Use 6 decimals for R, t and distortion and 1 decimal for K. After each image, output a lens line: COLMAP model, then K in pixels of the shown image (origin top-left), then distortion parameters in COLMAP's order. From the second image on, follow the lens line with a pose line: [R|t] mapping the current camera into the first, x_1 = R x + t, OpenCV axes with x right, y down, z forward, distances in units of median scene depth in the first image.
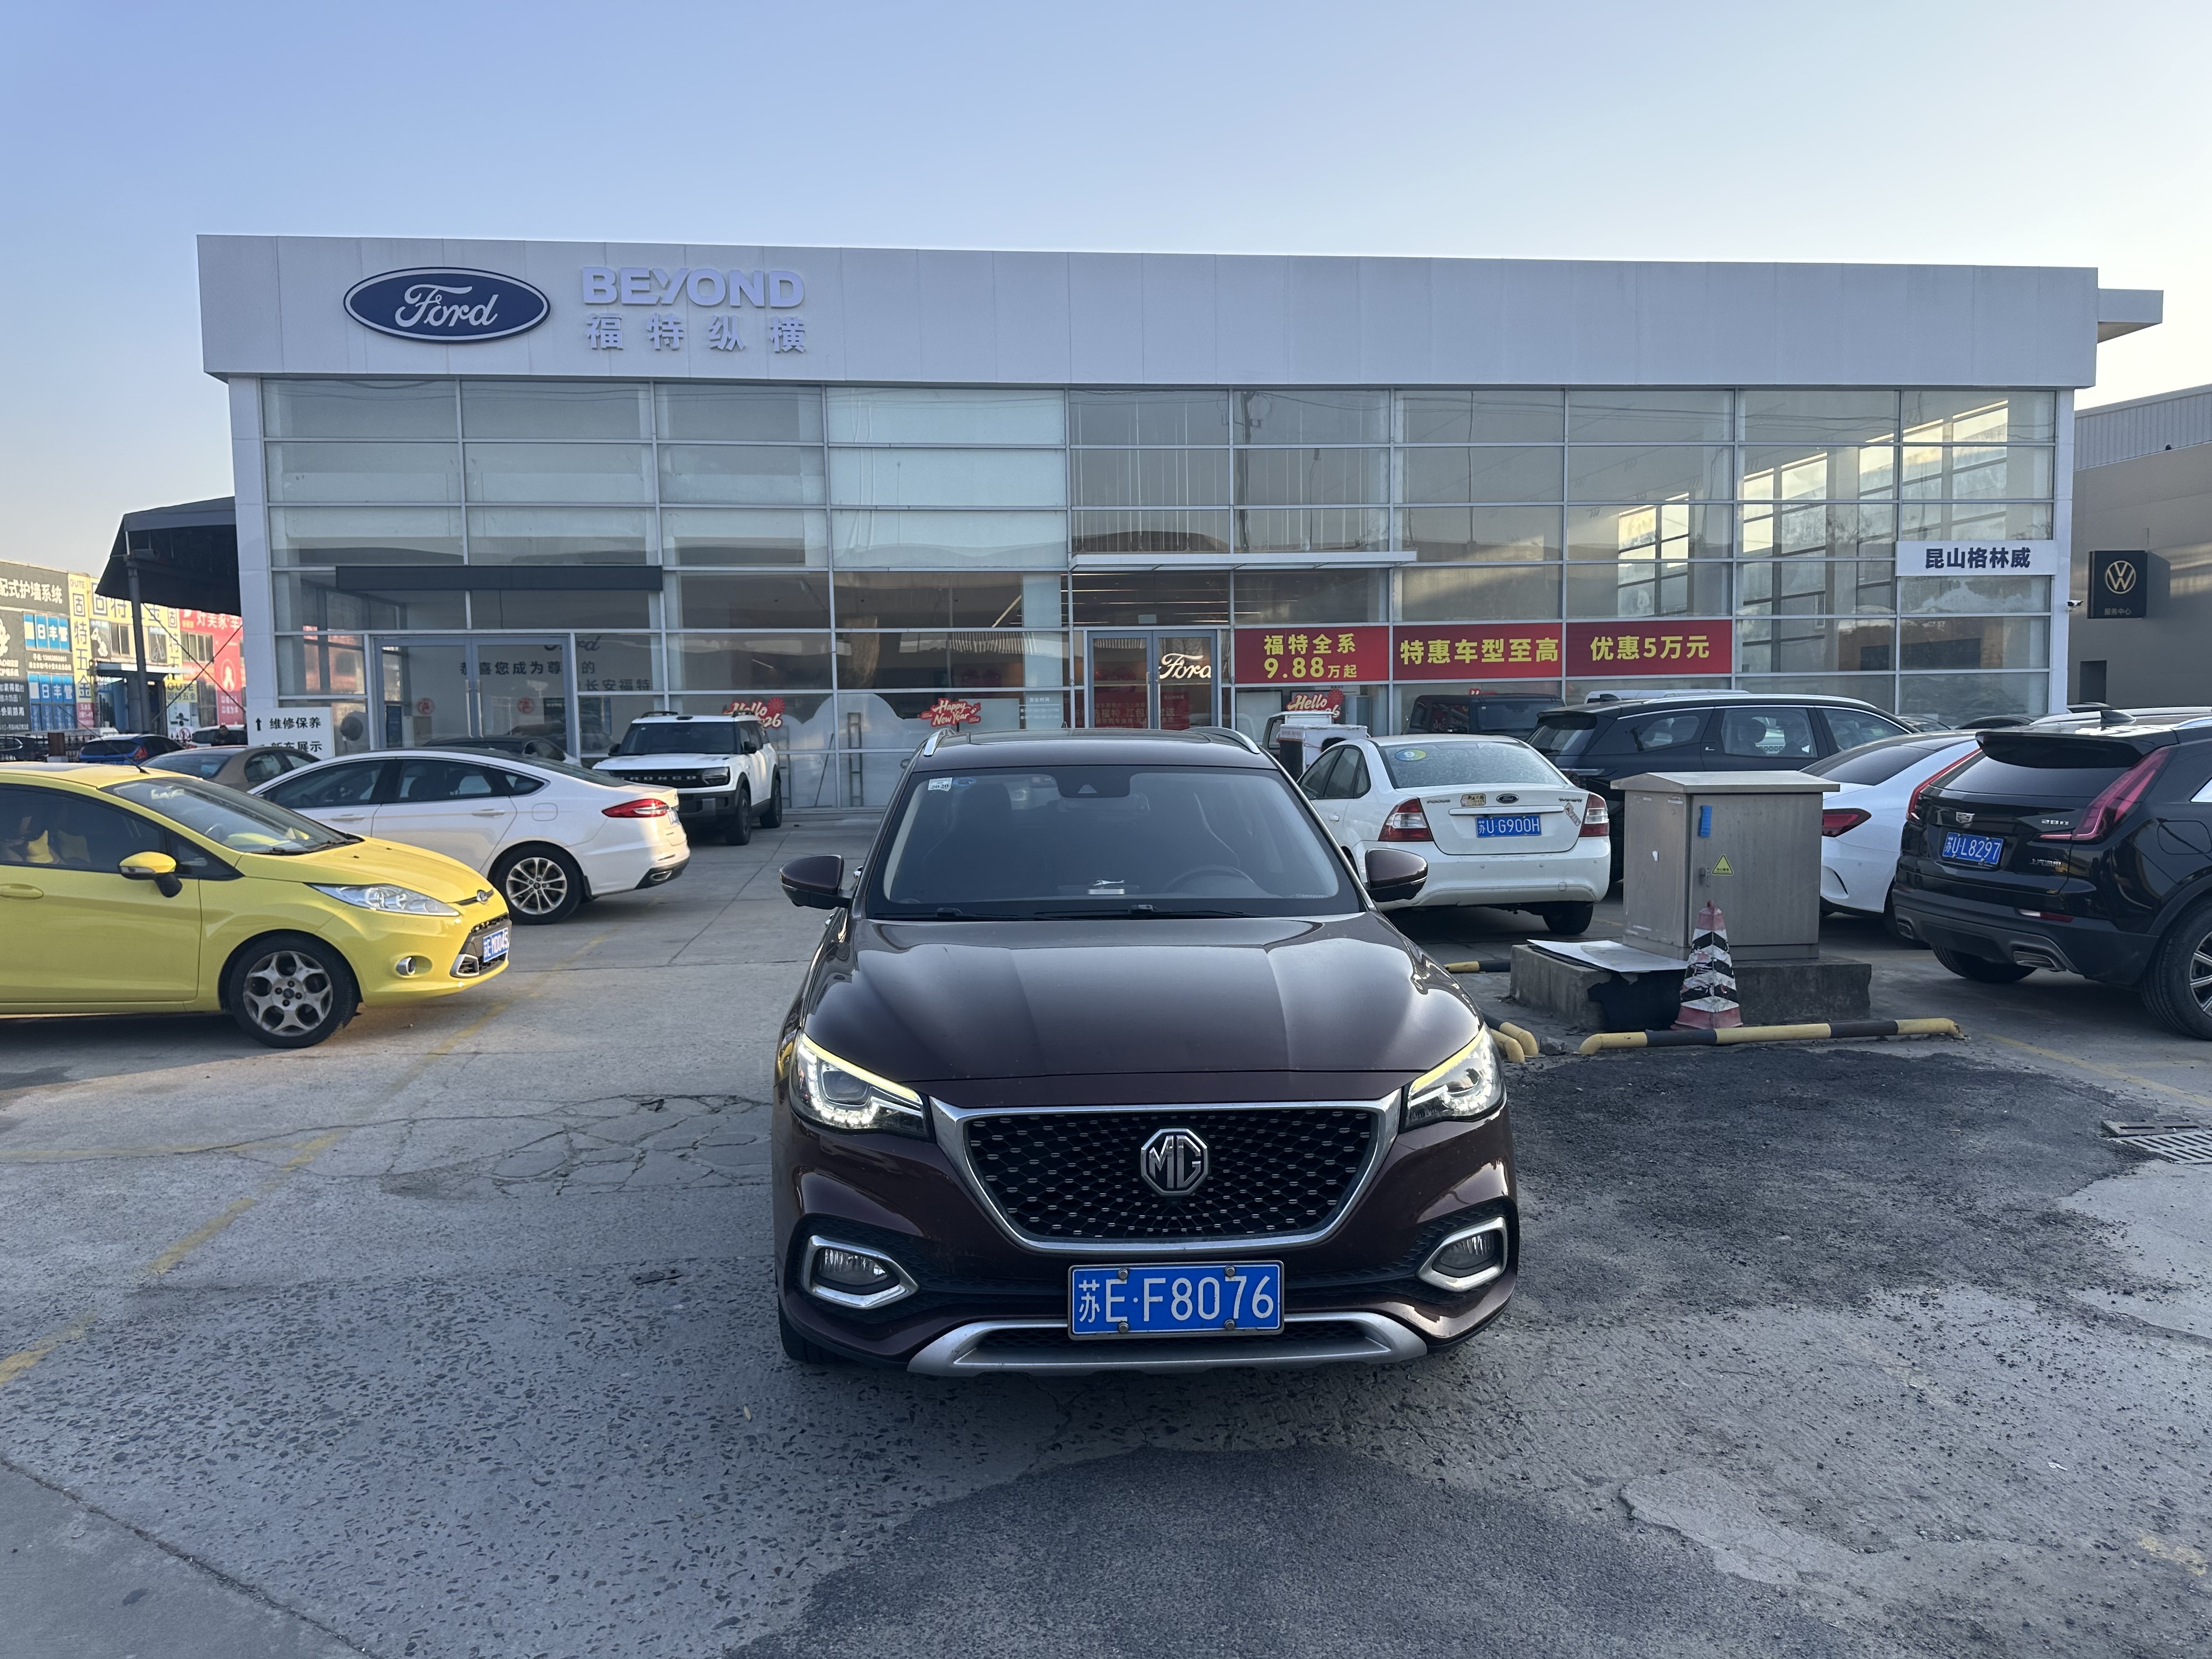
lens RADIAL K [[1554.1, 0, 1086.2], [0, 1554.1, 807.4], [0, 0, 1]] dist [0.040209, -0.044983]
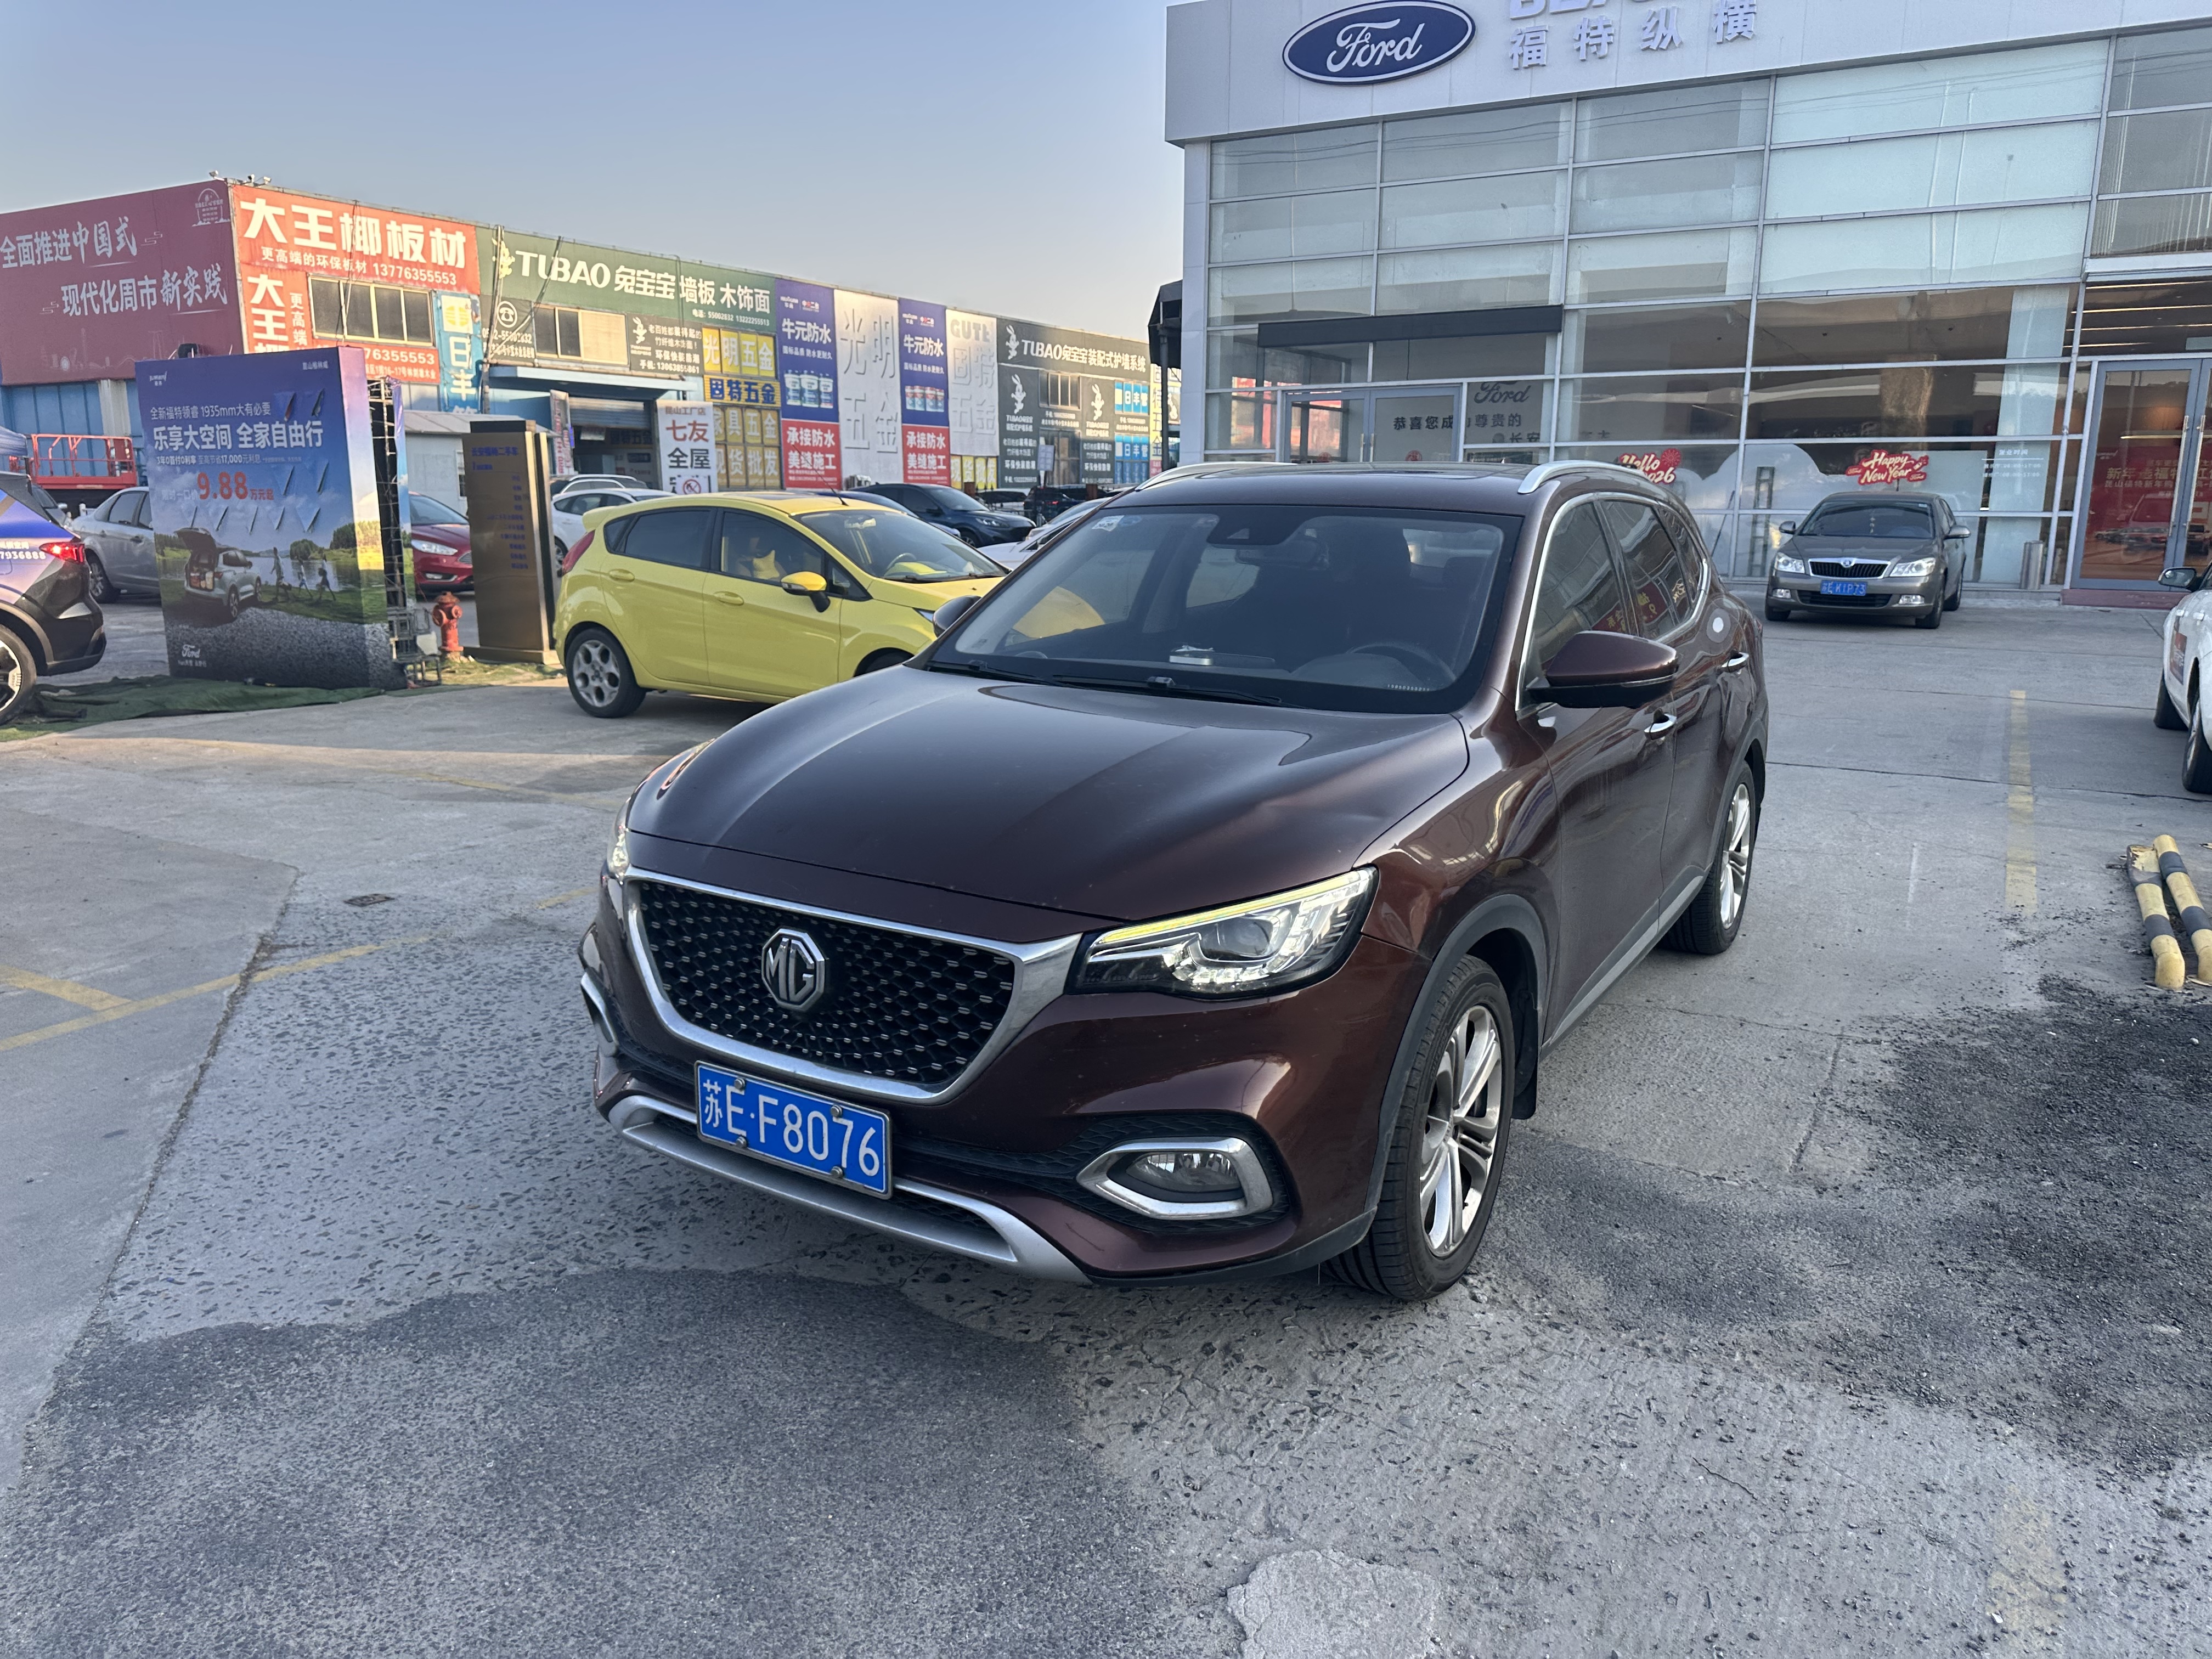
lens RADIAL K [[1554.1, 0, 1086.2], [0, 1554.1, 807.4], [0, 0, 1]] dist [0.040209, -0.044983]
pose [[0.802021, 0.137422, -0.581272, 0.436429], [-0.049162, 0.985059, 0.165051, -0.000103], [0.595269, -0.103798, 0.796794, 0.299028]]
